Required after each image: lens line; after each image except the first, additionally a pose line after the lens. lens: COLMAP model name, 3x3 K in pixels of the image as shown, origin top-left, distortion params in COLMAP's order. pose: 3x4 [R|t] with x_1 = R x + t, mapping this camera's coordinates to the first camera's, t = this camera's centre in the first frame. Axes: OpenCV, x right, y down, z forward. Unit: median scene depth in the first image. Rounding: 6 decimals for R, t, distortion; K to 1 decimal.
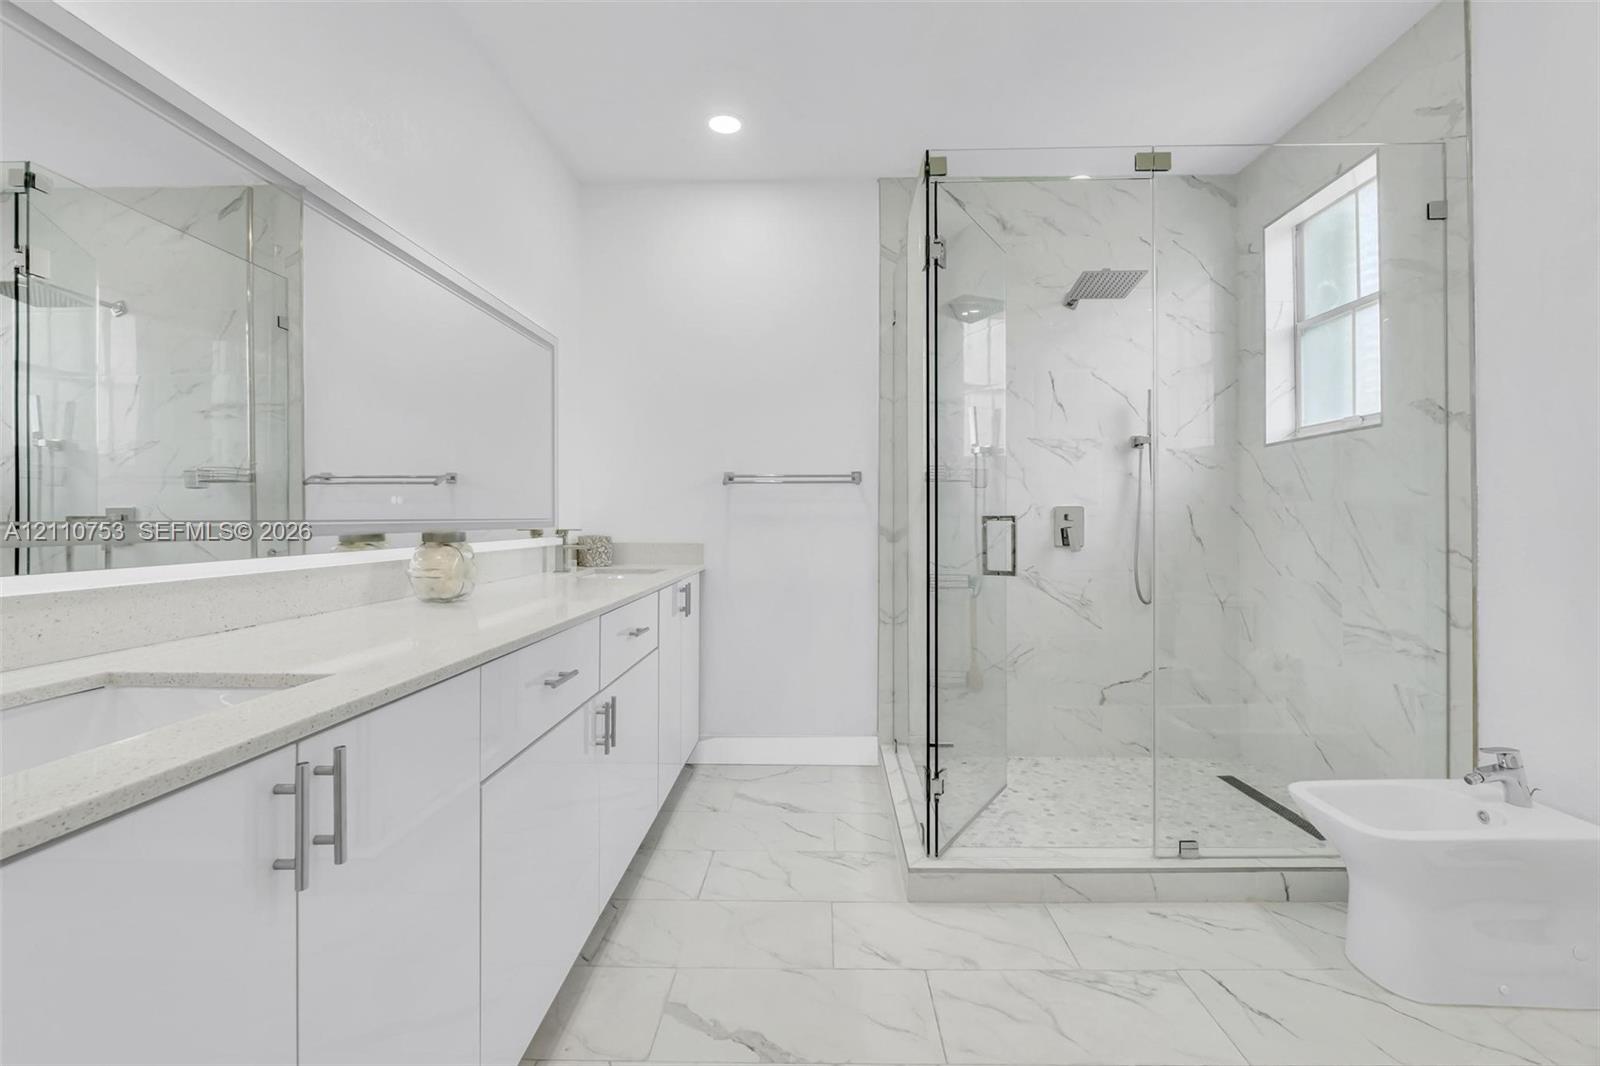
lens RADIAL K [[670.9, 0, 802.0], [0, 670.9, 528.3], [0, 0, 1]] dist [-0.002189, -0.000717]
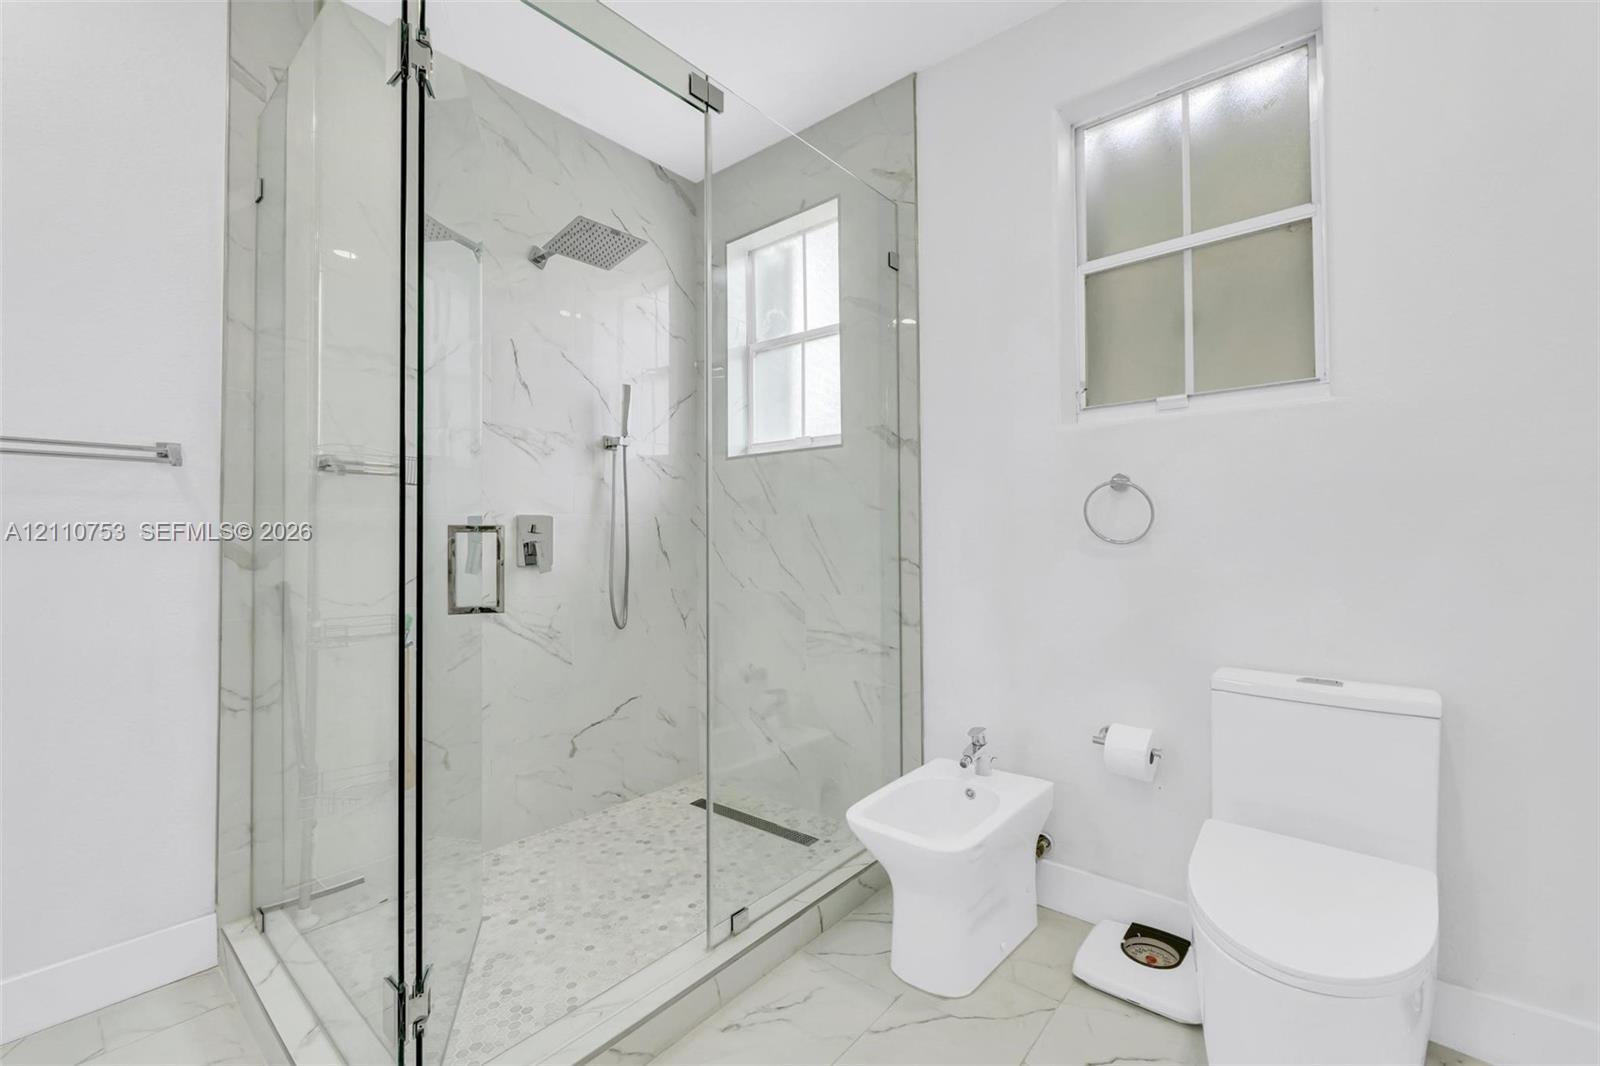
lens RADIAL K [[670.9, 0, 796.6], [0, 670.9, 528.0], [0, 0, 1]] dist [-0.002189, -0.000717]
pose [[0.621580, 0.007565, 0.783314, -0.033206], [0.010438, 0.999785, -0.017939, -0.000375], [-0.783281, 0.019327, 0.621367, 0.310446]]
